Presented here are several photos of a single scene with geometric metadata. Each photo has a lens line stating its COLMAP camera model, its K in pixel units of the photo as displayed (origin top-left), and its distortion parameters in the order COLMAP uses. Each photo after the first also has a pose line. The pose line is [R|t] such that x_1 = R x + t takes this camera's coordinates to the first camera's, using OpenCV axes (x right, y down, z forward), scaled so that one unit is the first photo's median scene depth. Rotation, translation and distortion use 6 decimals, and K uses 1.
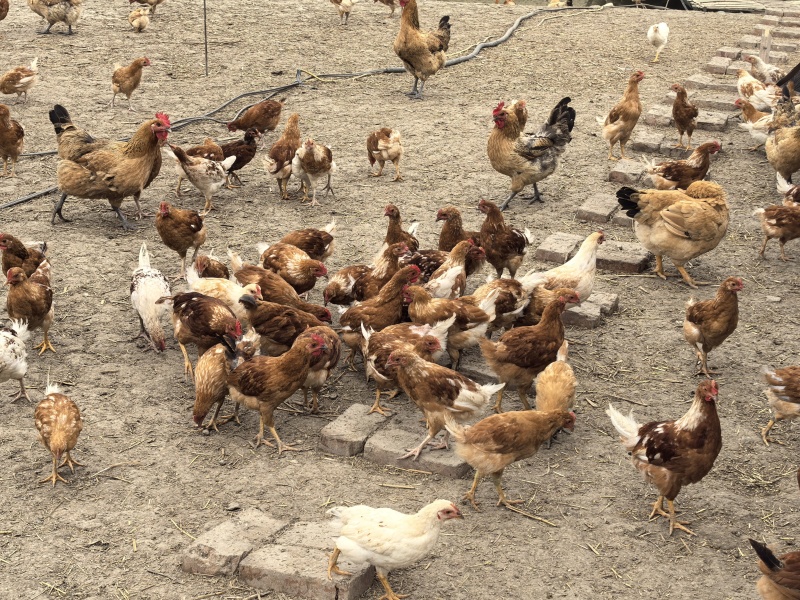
lens RADIAL K [[1514.9, 0, 400.3], [0, 1514.9, 299.5], [0, 0, 1]] dist [0.149463, 0.000000]
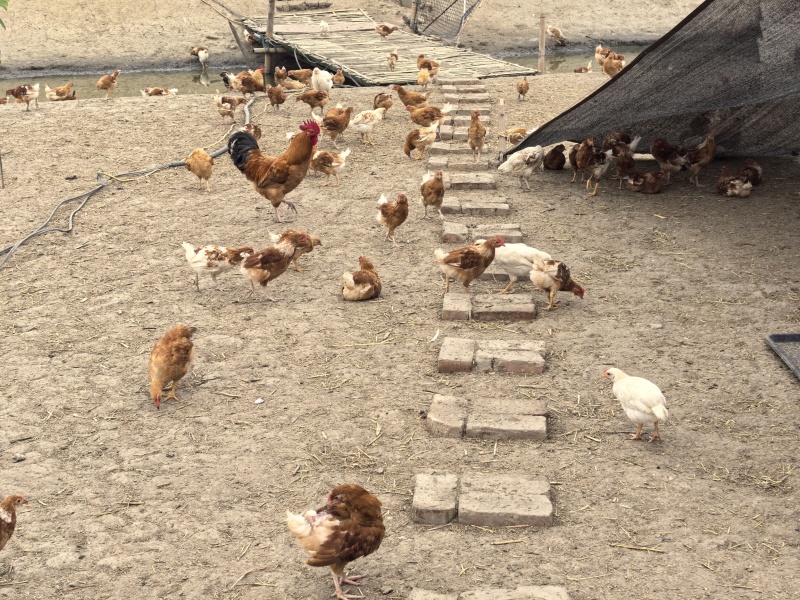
lens RADIAL K [[1356.3, 0, 399.8], [0, 1356.3, 300.5], [0, 0, 1]] dist [0.128175, 0.000000]
pose [[0.949924, -0.133907, 0.282337, -0.235088], [0.142462, 0.989751, -0.009895, -0.037143], [-0.278118, 0.049622, 0.959264, 0.046192]]
